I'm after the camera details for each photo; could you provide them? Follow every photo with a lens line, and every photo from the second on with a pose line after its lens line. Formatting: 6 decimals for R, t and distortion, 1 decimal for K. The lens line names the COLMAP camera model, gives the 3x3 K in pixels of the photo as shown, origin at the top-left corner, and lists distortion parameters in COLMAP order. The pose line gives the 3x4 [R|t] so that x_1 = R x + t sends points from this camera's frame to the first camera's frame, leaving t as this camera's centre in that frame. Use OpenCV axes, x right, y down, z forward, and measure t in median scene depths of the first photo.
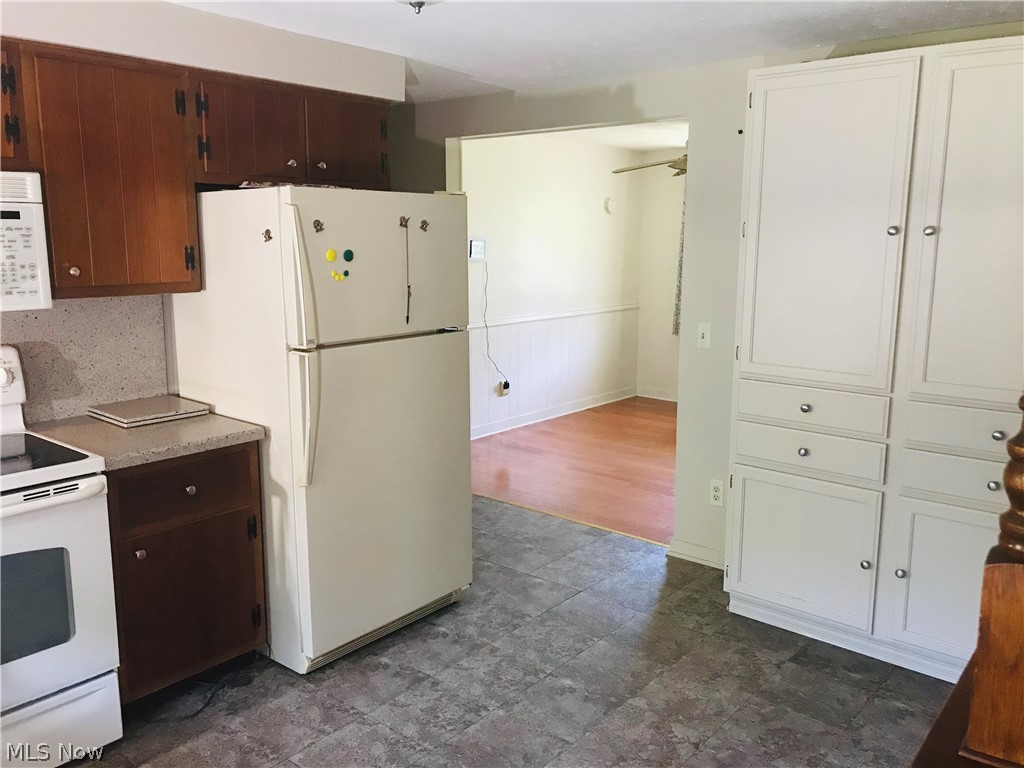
lens RADIAL K [[818.4, 0, 510.4], [0, 818.4, 383.3], [0, 0, 1]] dist [0.011540, -0.027427]
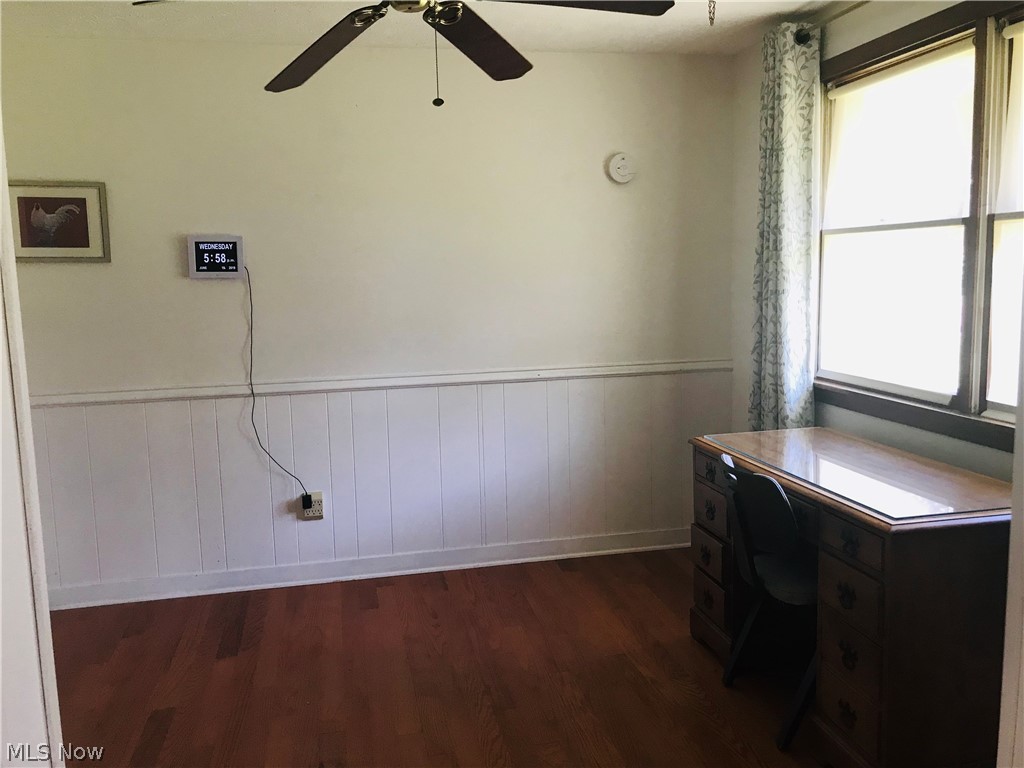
lens RADIAL K [[818.4, 0, 514.7], [0, 818.4, 377.7], [0, 0, 1]] dist [0.011540, -0.027427]
pose [[0.803844, 0.052856, -0.592487, 0.519132], [-0.081185, 0.996473, -0.021249, -0.096994], [0.589274, 0.065182, 0.805300, 0.761929]]
